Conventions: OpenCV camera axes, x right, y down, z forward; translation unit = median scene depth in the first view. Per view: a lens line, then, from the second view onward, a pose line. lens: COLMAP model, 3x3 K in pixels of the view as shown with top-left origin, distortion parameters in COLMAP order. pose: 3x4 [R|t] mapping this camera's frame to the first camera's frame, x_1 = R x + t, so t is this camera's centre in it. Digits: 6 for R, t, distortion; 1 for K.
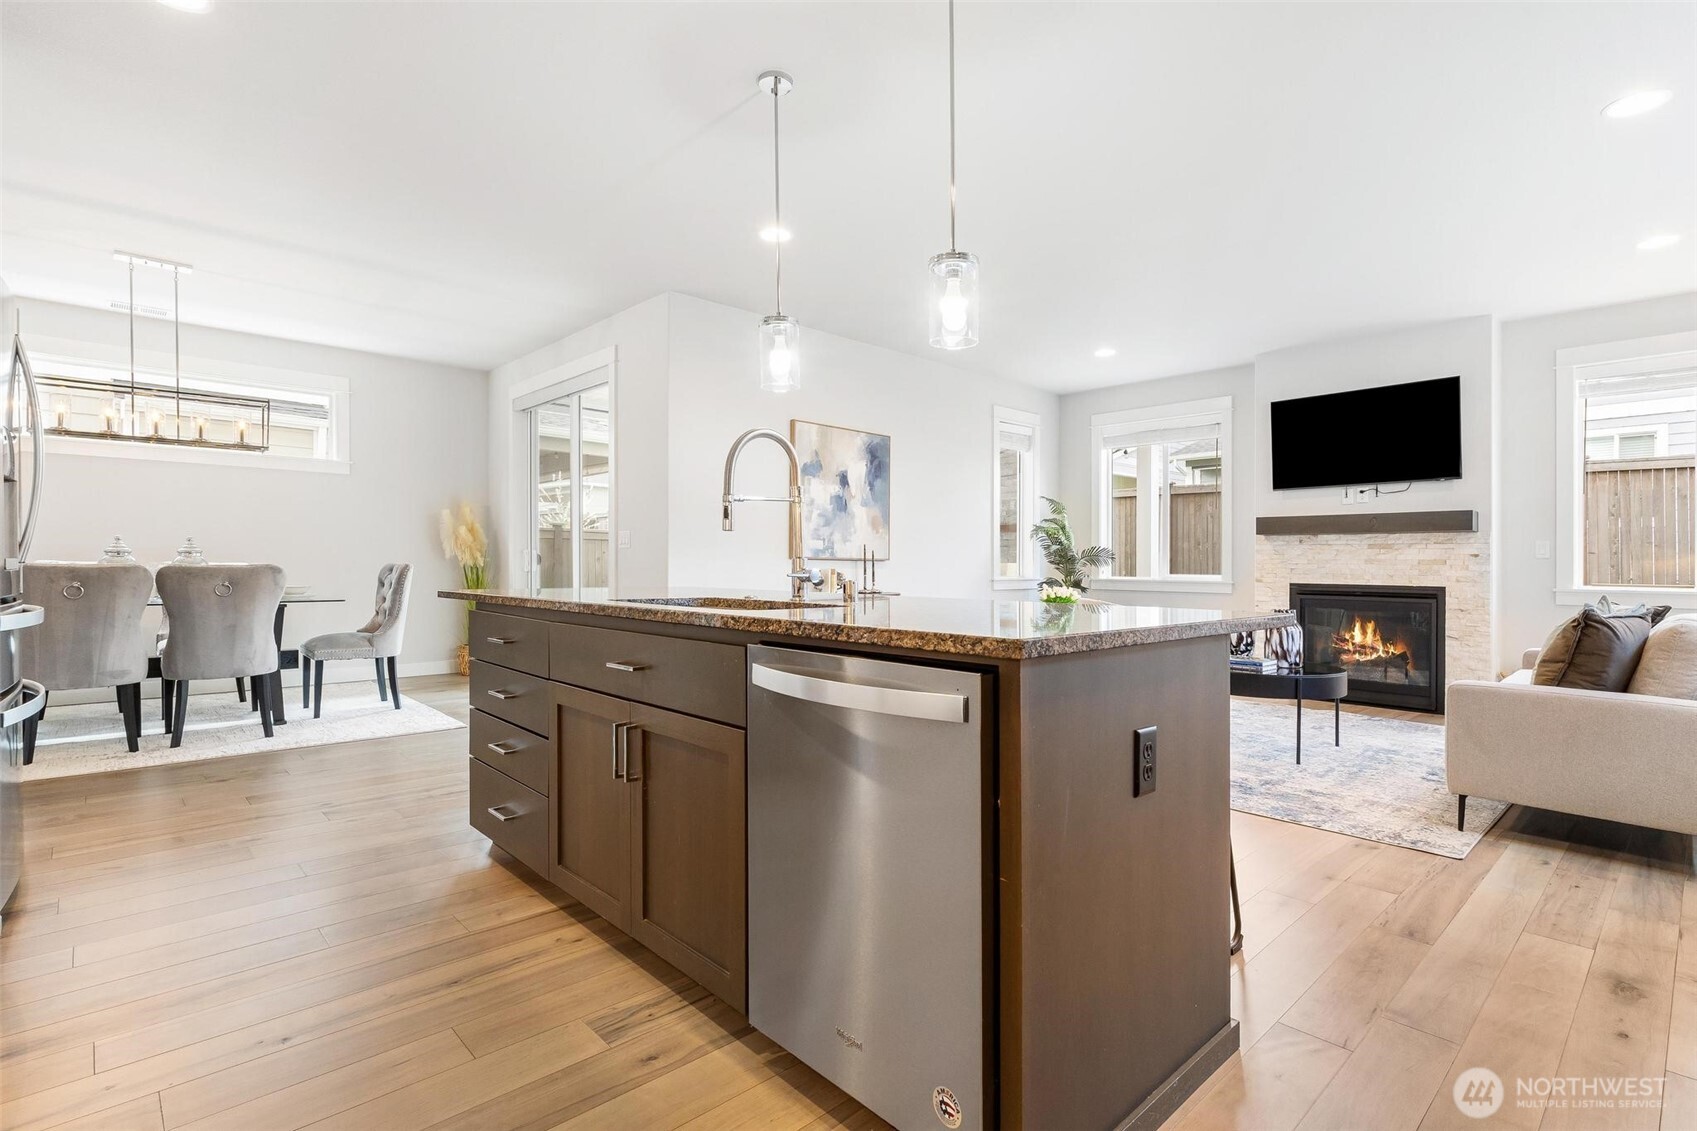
lens RADIAL K [[815.4, 0, 840.2], [0, 815.4, 544.4], [0, 0, 1]] dist [-0.010176, 0.002929]
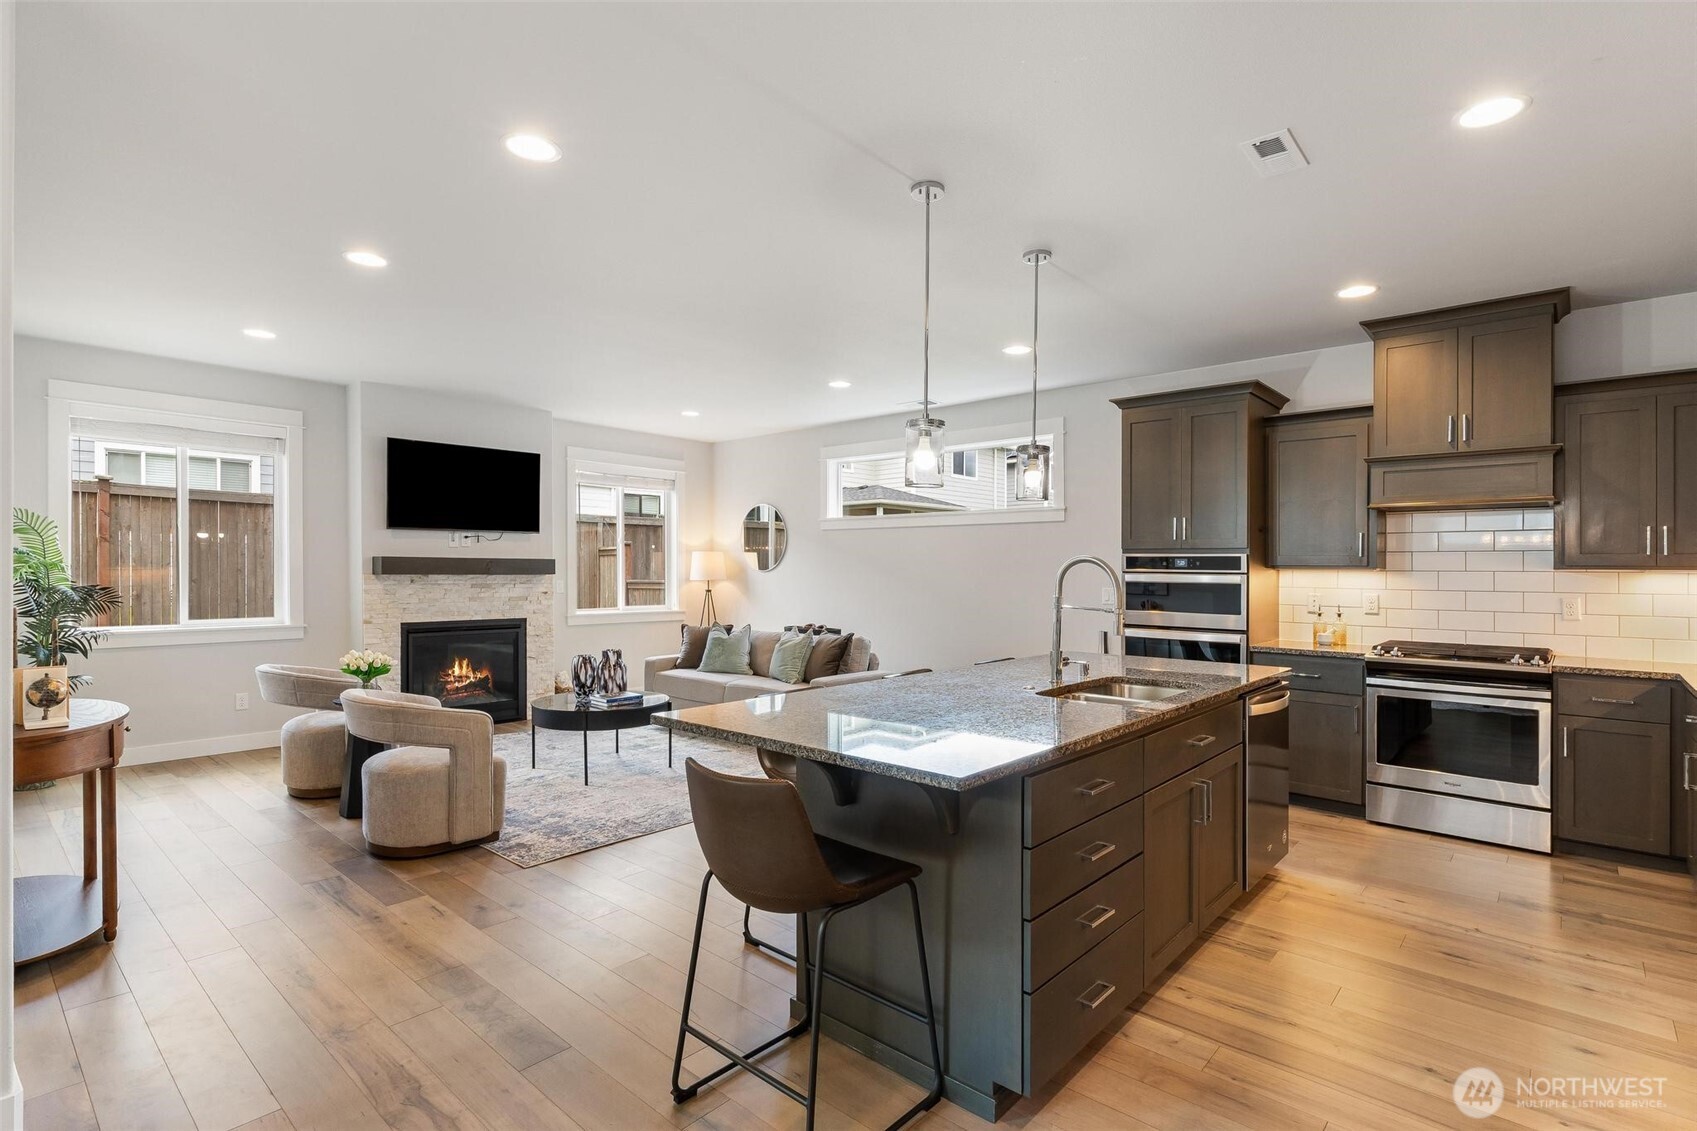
lens RADIAL K [[815.4, 0, 862.3], [0, 815.4, 579.2], [0, 0, 1]] dist [-0.010176, 0.002929]
pose [[-0.100684, -0.021581, 0.994684, -0.524069], [-0.028600, 0.999414, 0.018789, -0.043565], [-0.994507, -0.026556, -0.101243, 0.580785]]
